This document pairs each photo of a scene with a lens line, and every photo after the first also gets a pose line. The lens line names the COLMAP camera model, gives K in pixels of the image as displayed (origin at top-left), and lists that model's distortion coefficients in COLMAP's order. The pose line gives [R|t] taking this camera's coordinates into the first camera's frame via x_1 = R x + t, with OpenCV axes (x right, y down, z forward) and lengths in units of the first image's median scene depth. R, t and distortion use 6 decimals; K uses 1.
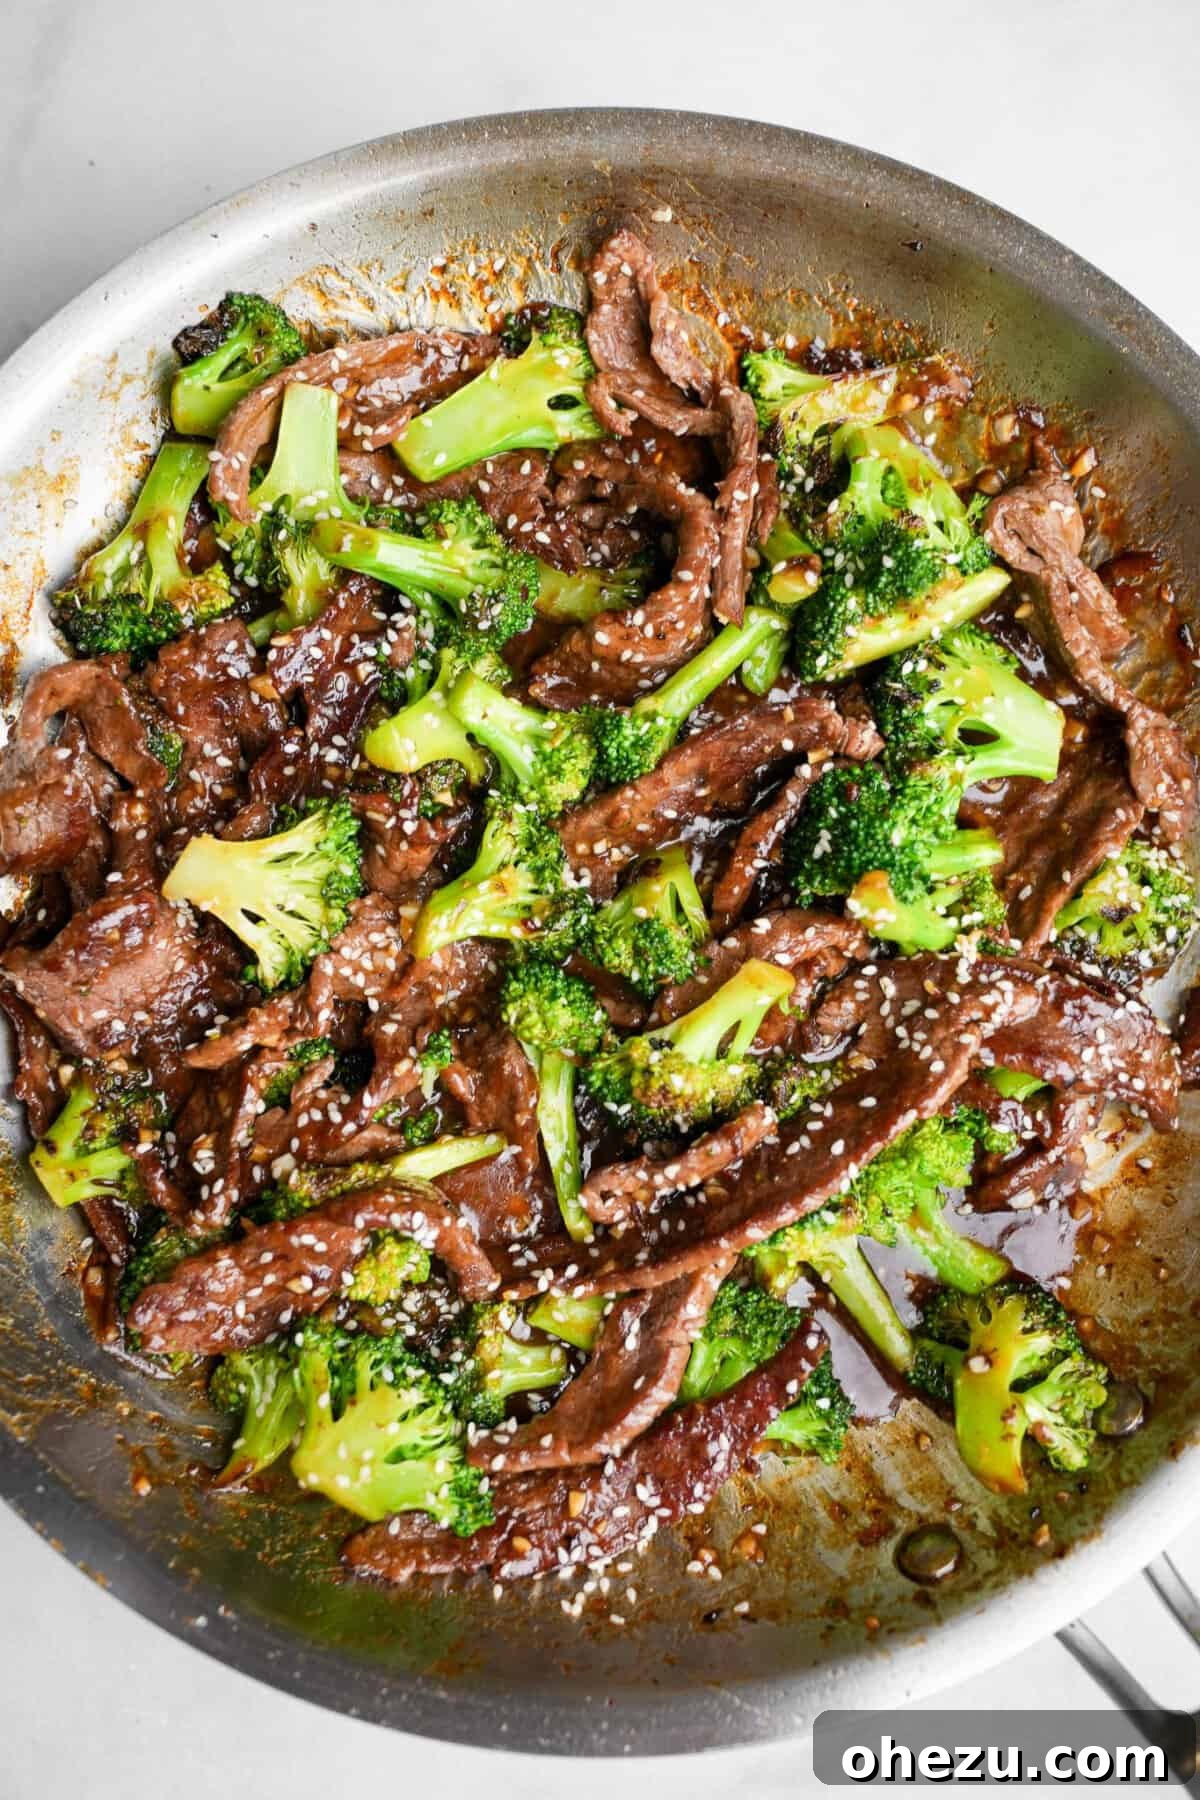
lens RADIAL K [[1814.9, 0, 610.8], [0, 1814.9, 906.8], [0, 0, 1]] dist [-0.027414, 0.000000]
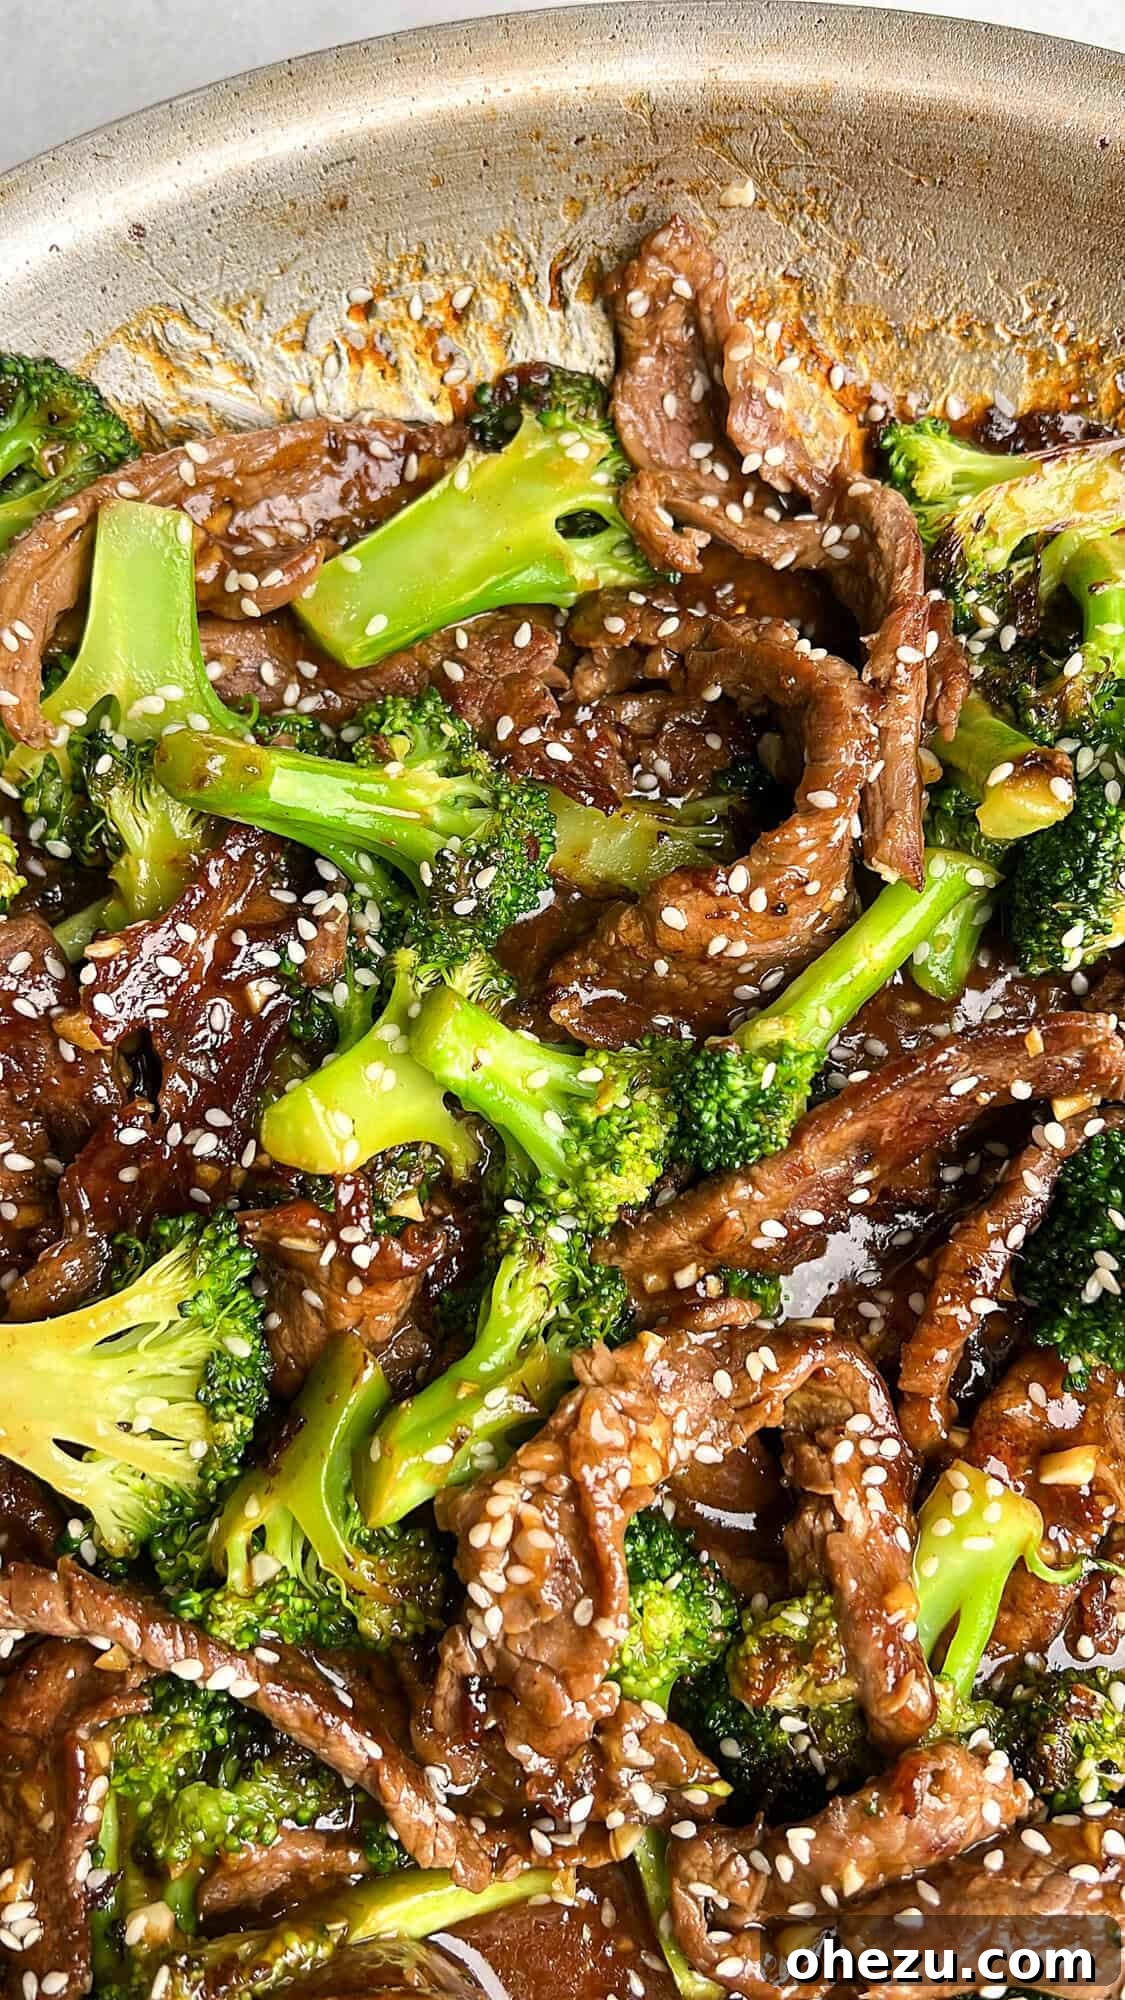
lens RADIAL K [[1888.1, 0, 557.5], [0, 1888.1, 997.0], [0, 0, 1]] dist [0.072071, -0.173535]
pose [[0.998756, -0.049200, -0.008073, -0.037313], [0.048127, 0.993649, -0.101710, -0.064146], [0.013025, 0.101195, 0.994781, 0.409057]]
